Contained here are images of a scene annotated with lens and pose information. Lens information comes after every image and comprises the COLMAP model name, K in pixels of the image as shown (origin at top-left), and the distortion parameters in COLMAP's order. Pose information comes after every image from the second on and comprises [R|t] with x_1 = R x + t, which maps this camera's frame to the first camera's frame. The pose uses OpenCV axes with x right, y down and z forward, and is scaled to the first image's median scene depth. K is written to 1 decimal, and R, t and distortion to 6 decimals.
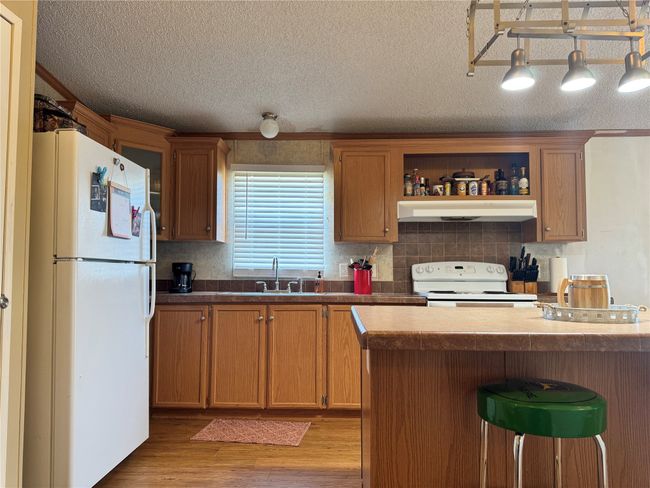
lens RADIAL K [[459.0, 0, 331.1], [0, 459.0, 245.5], [0, 0, 1]] dist [0.012059, -0.013489]
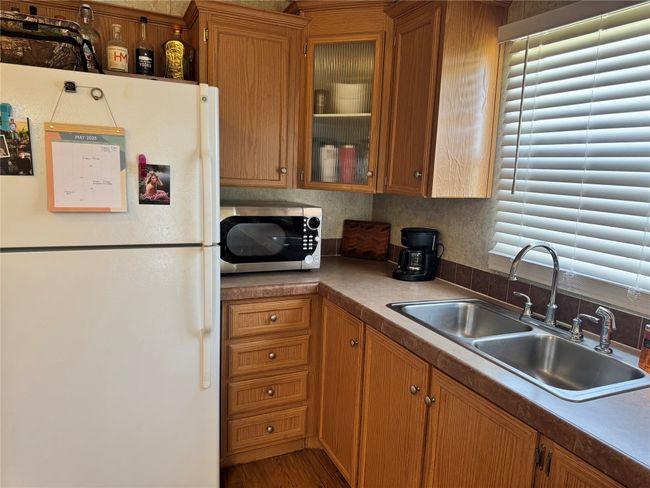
lens RADIAL K [[459.0, 0, 321.2], [0, 459.0, 243.6], [0, 0, 1]] dist [0.012059, -0.013489]
pose [[0.430076, 0.147377, -0.890682, 0.155318], [0.016754, 0.985113, 0.171092, -0.048725], [0.902637, -0.088505, 0.421204, 0.657591]]
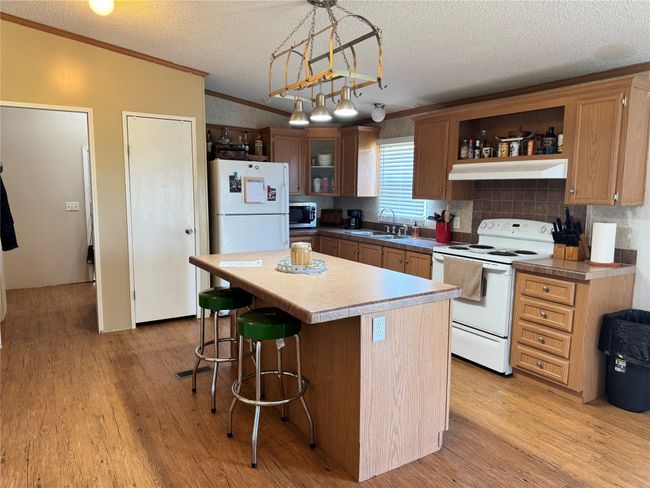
lens RADIAL K [[459.0, 0, 326.3], [0, 459.0, 248.1], [0, 0, 1]] dist [0.012059, -0.013489]
pose [[0.558278, 0.109804, -0.822356, 0.923689], [0.038339, 0.986730, 0.157780, -0.083716], [0.828768, -0.119613, 0.546659, 0.077365]]
